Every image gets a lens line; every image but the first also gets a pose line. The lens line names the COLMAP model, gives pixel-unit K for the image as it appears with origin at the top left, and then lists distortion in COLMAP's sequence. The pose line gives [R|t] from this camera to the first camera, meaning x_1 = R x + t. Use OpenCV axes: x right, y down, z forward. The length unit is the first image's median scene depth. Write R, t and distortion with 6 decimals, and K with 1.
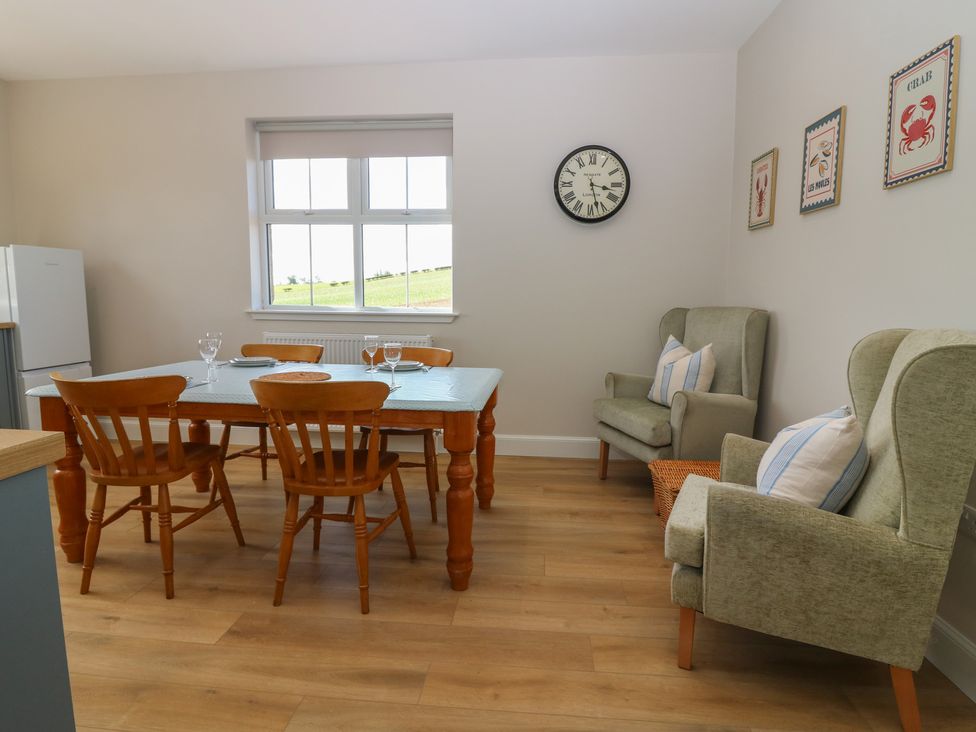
lens RADIAL K [[517.5, 0, 497.4], [0, 517.5, 355.3], [0, 0, 1]] dist [0.004579, -0.016057]
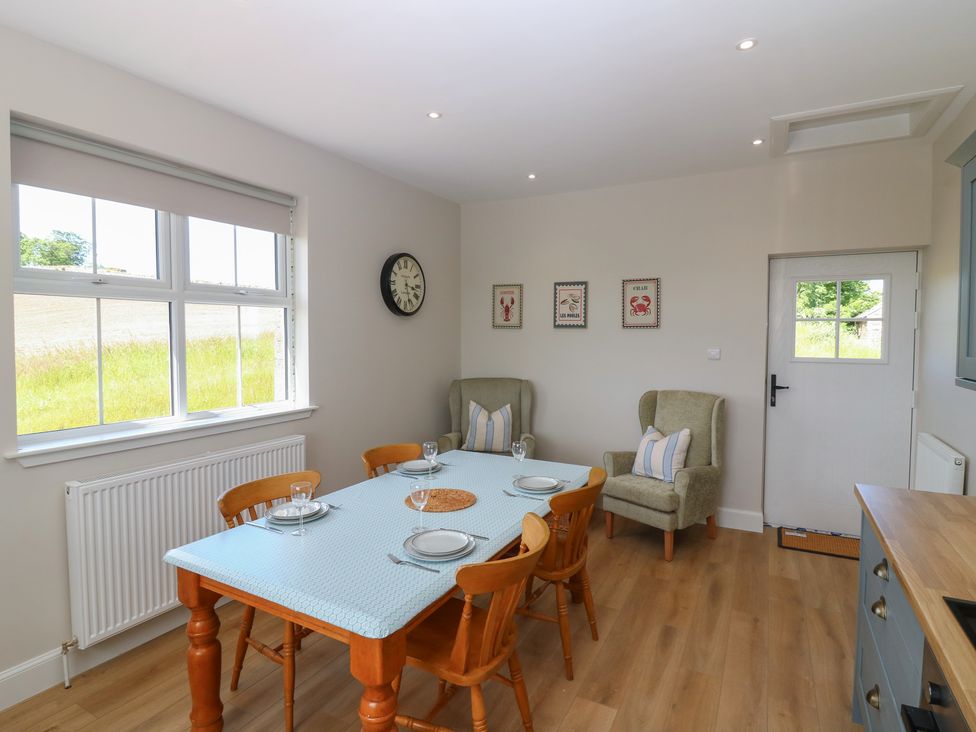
lens RADIAL K [[517.5, 0, 497.4], [0, 517.5, 355.3], [0, 0, 1]] dist [0.004579, -0.016057]
pose [[0.386379, -0.051494, 0.920902, -0.864329], [0.101632, 0.994737, 0.012981, -0.160886], [-0.916724, 0.088577, 0.389579, 0.349539]]
